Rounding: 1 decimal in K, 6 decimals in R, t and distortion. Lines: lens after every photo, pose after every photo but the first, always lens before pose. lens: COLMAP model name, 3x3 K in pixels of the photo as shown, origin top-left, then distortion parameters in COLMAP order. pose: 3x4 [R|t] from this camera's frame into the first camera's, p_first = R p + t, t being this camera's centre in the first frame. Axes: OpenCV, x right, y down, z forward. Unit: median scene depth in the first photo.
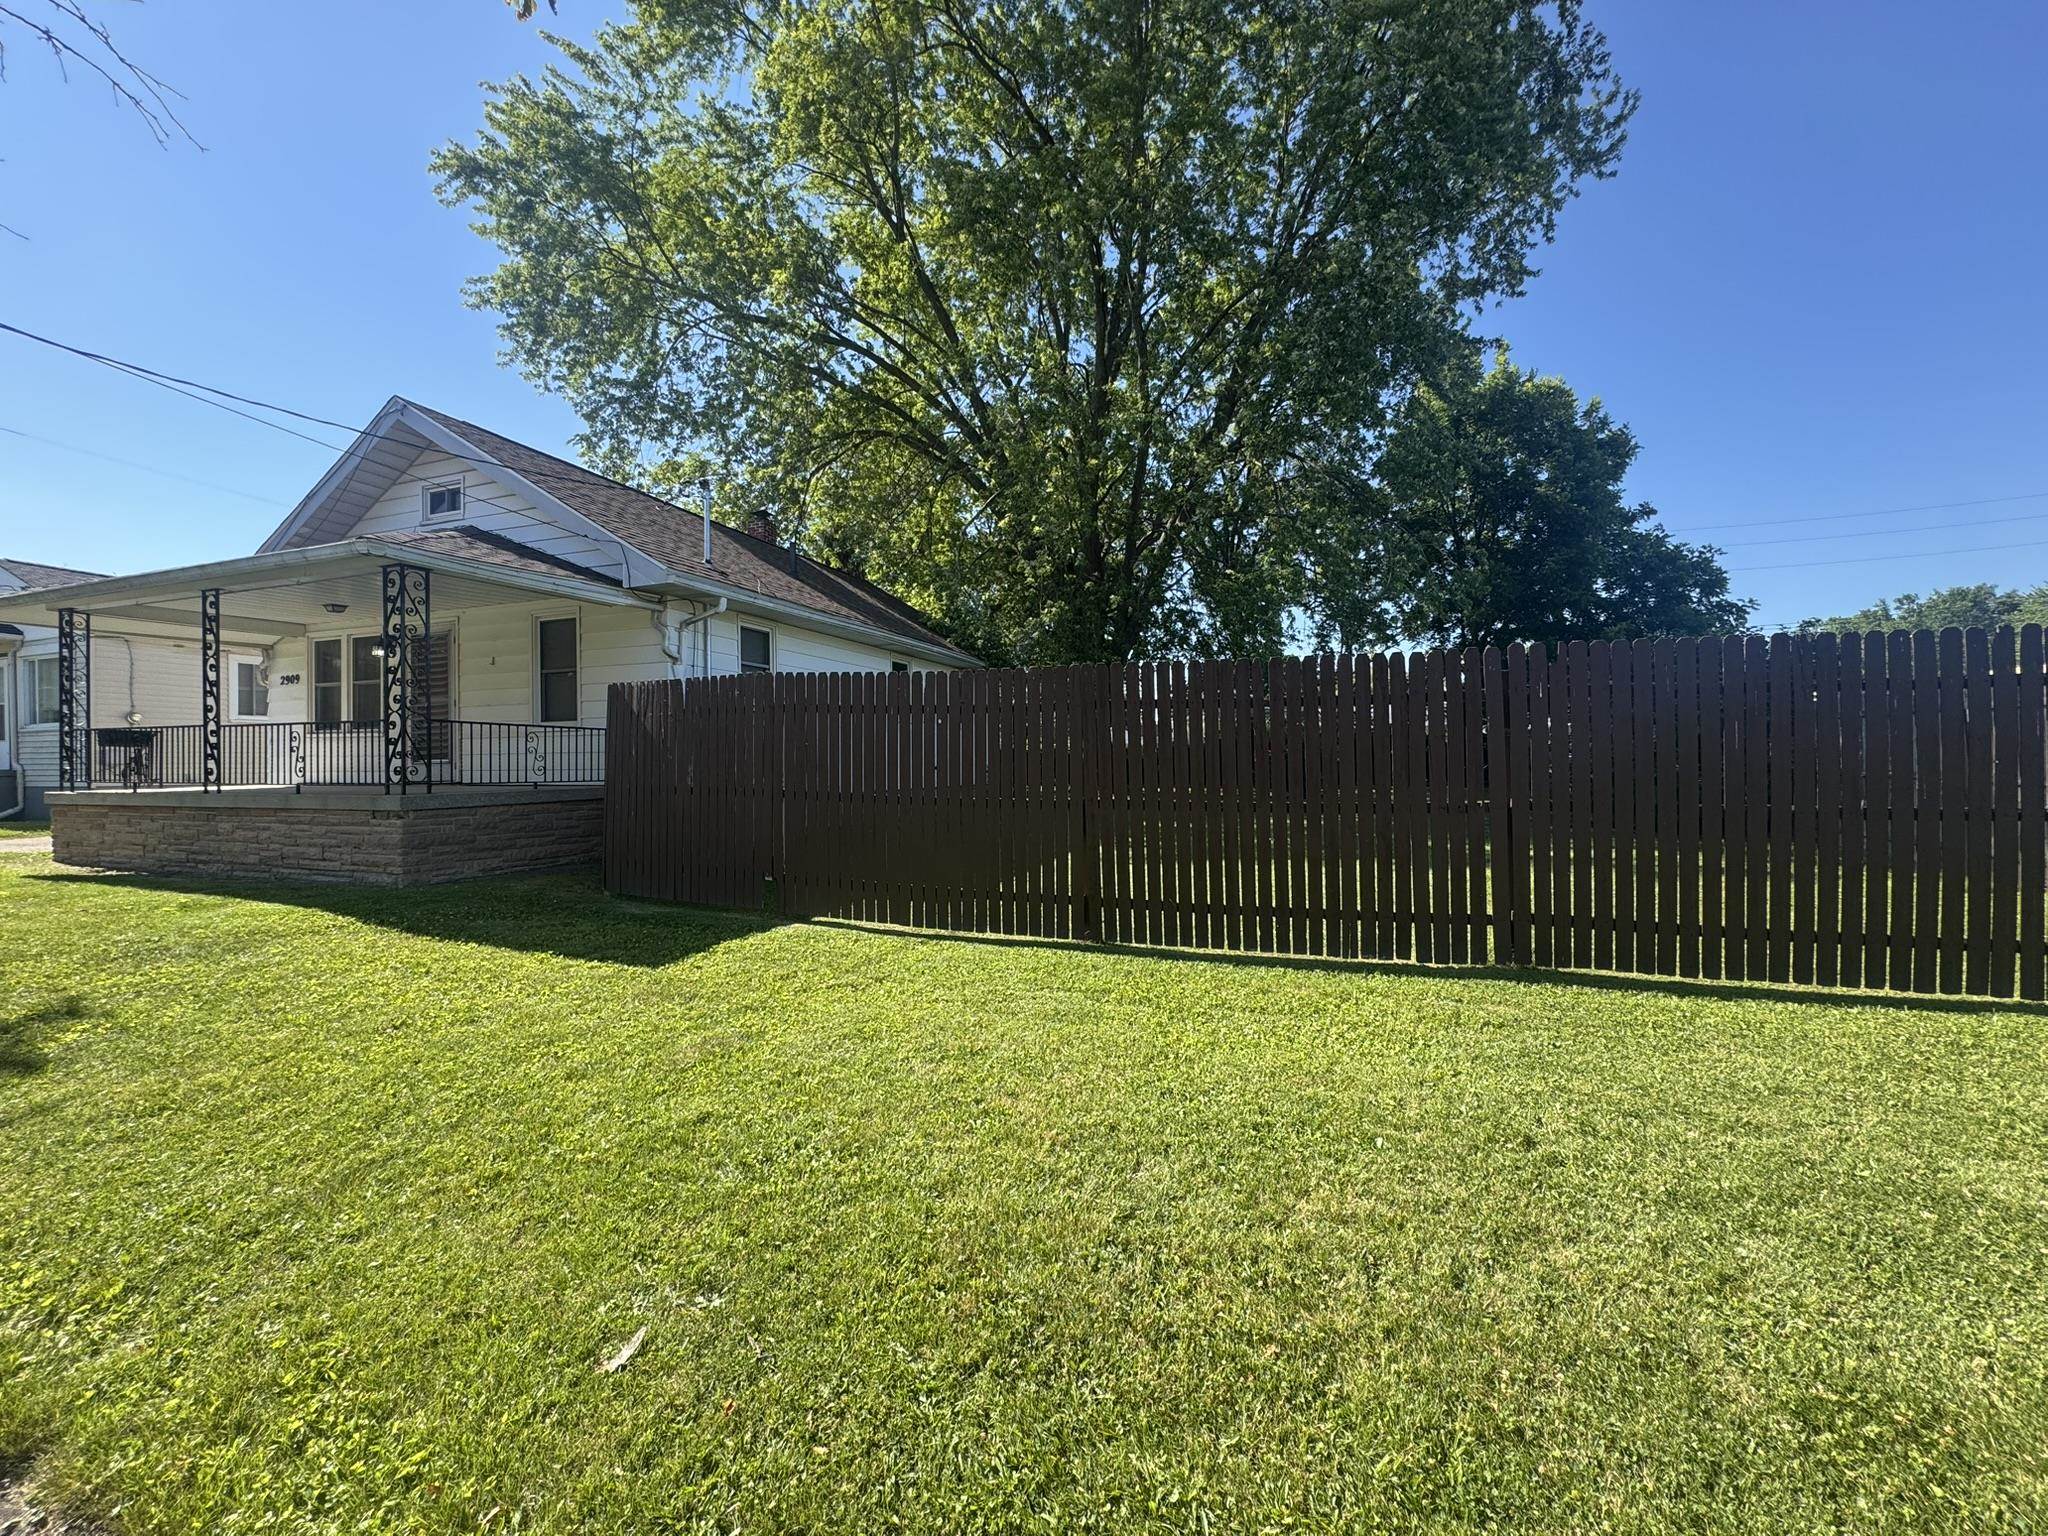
lens RADIAL K [[825.4, 0, 1024.0], [0, 825.4, 768.0], [0, 0, 1]] dist [-0.005237, -0.000007]
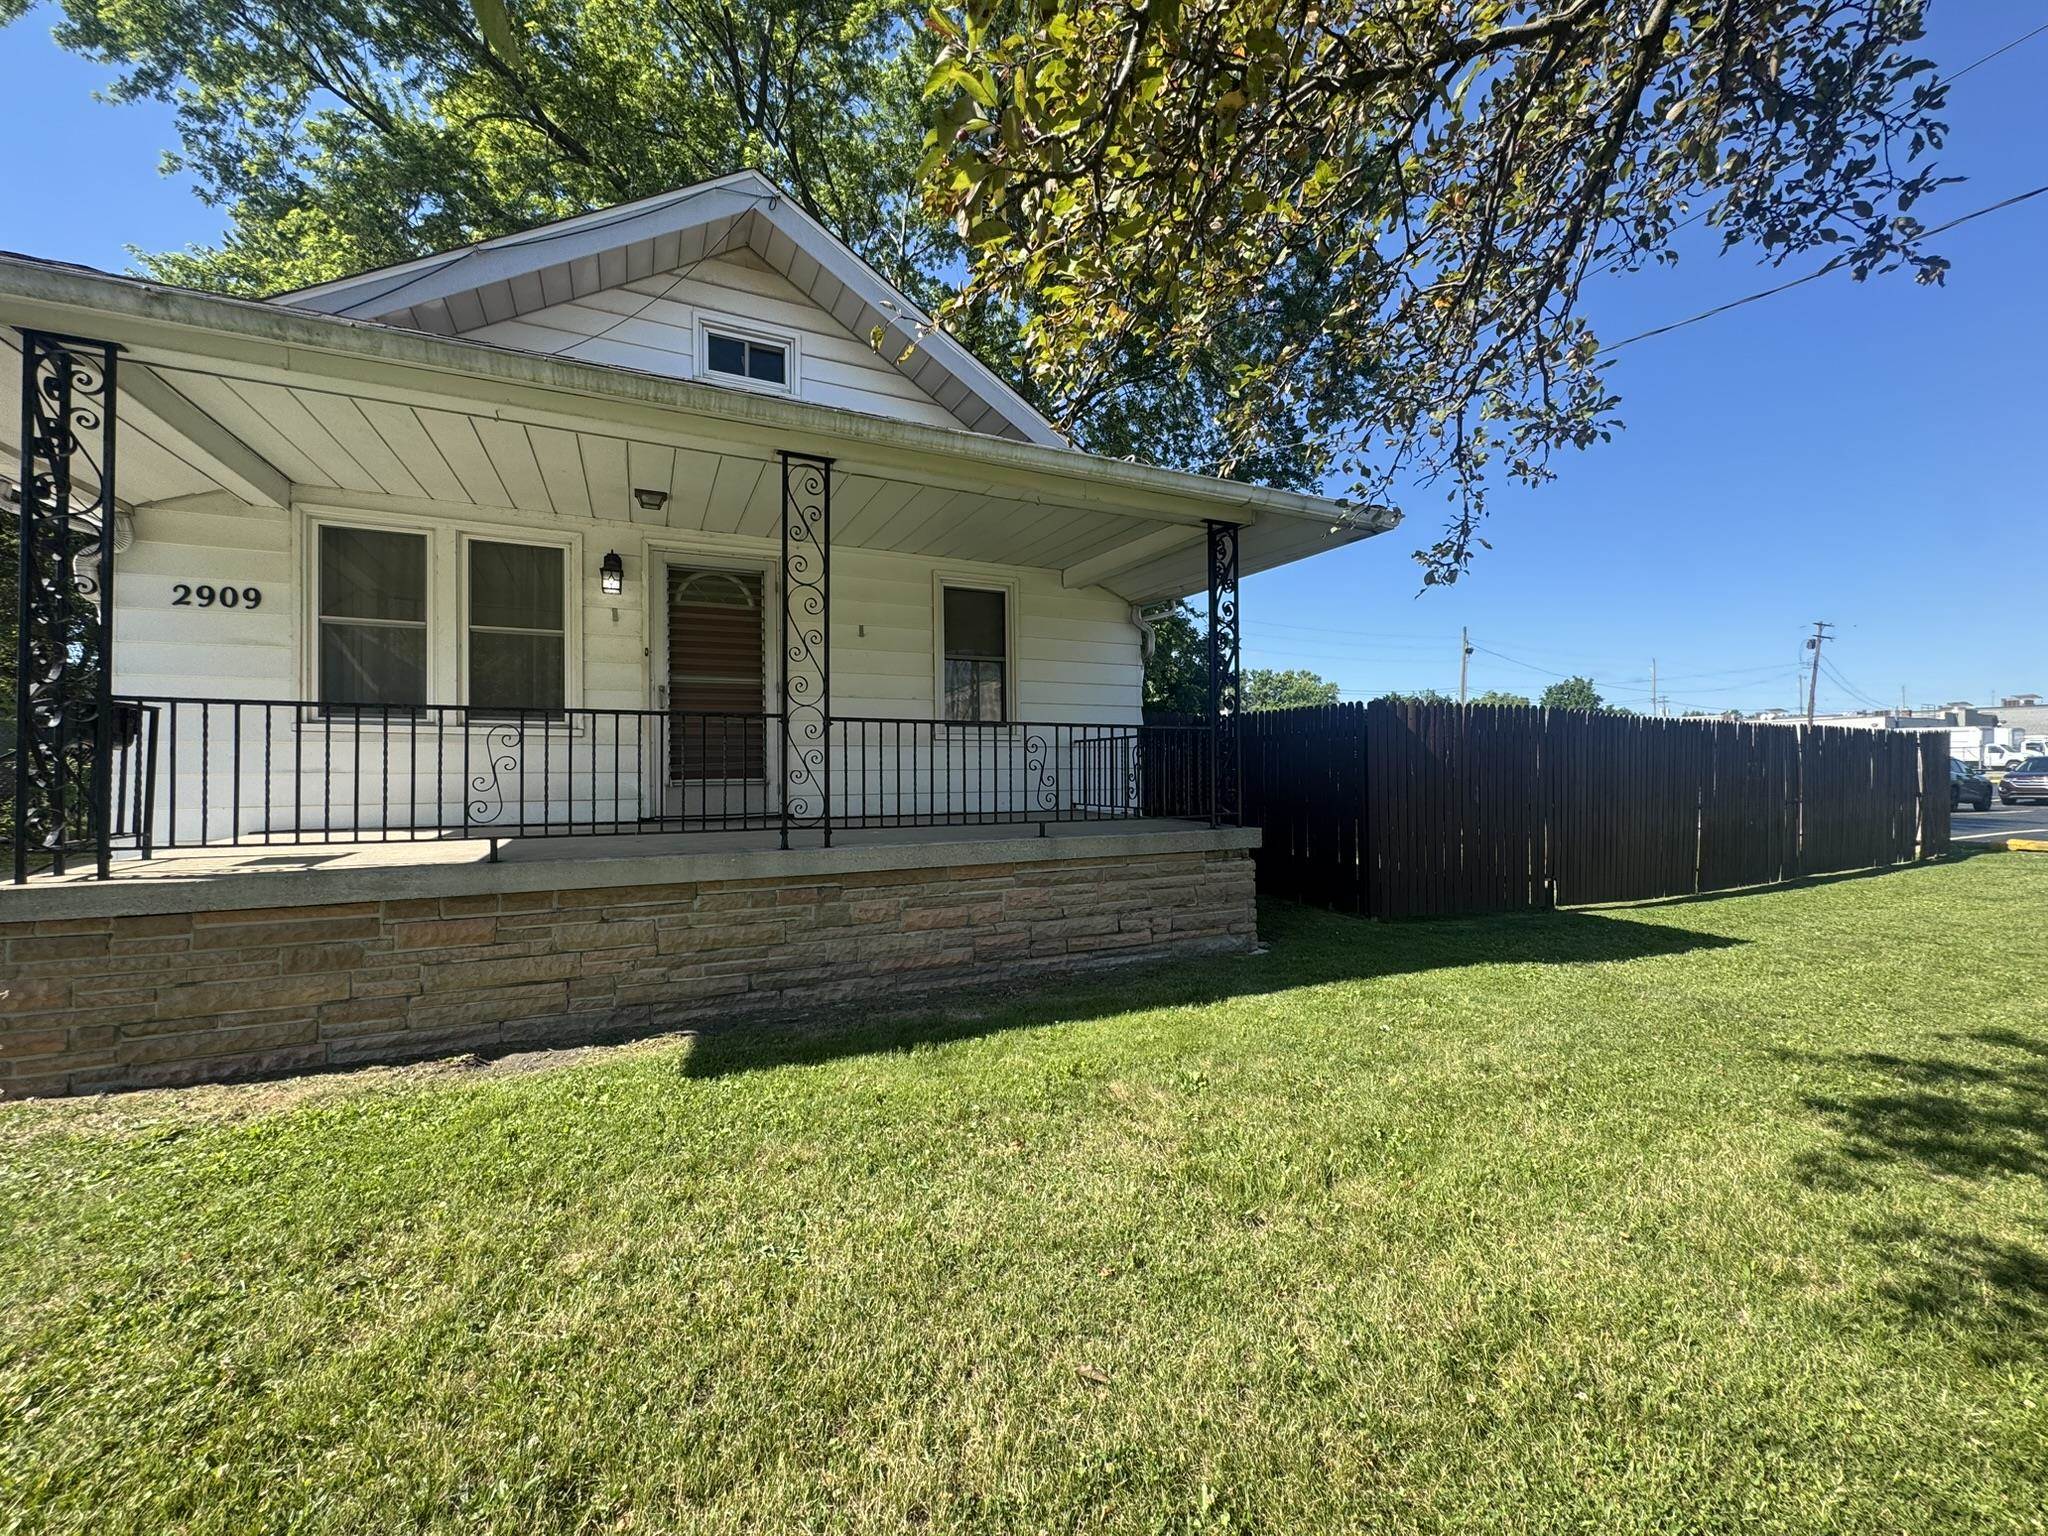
lens RADIAL K [[825.4, 0, 1024.0], [0, 825.4, 768.0], [0, 0, 1]] dist [-0.005237, -0.000007]
pose [[0.701466, 0.004097, 0.712691, -1.036122], [0.008019, 0.999875, -0.013641, -0.009277], [-0.712658, 0.015284, 0.701345, 0.442228]]
